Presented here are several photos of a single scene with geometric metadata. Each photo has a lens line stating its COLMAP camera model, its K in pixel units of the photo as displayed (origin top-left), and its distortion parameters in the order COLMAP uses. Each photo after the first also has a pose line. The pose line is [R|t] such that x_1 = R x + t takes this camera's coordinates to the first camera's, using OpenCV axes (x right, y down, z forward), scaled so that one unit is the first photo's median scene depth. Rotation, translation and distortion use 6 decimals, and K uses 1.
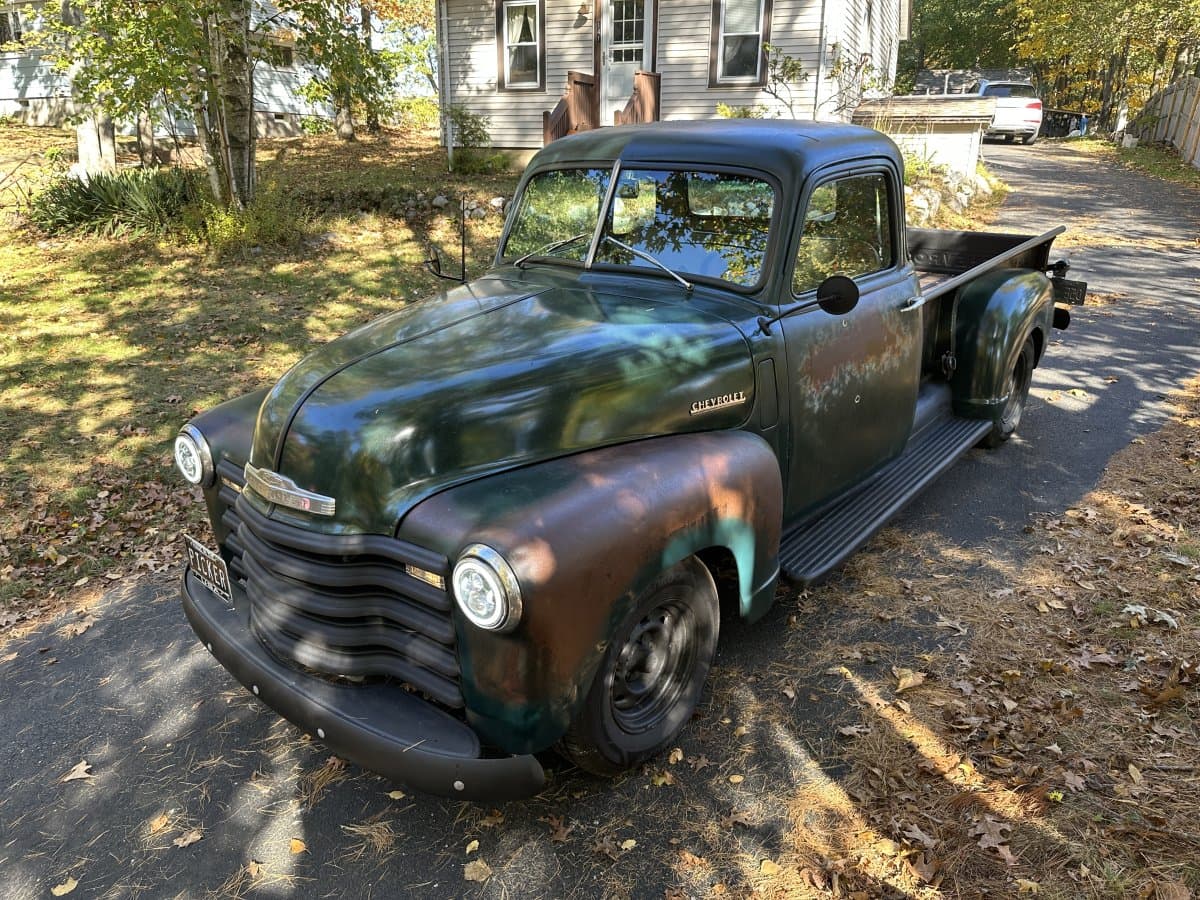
lens RADIAL K [[869.5, 0, 592.1], [0, 869.5, 453.9], [0, 0, 1]] dist [0.009827, -0.017742]
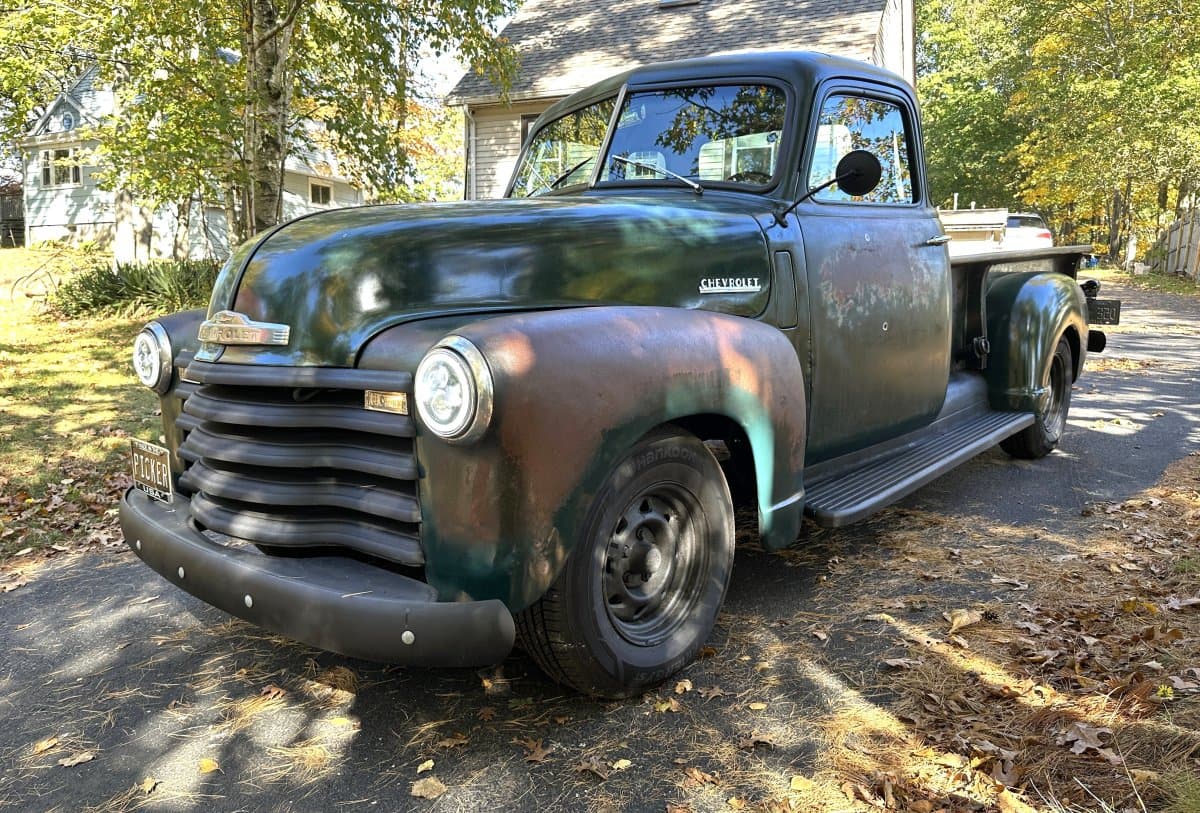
lens RADIAL K [[886.5, 0, 591.0], [0, 886.5, 405.2], [0, 0, 1]] dist [0.002359, -0.010059]
pose [[0.999621, 0.015420, -0.022786, 0.019948], [-0.019902, 0.977086, -0.211913, 0.220742], [0.018996, 0.212287, 0.977023, 0.105903]]
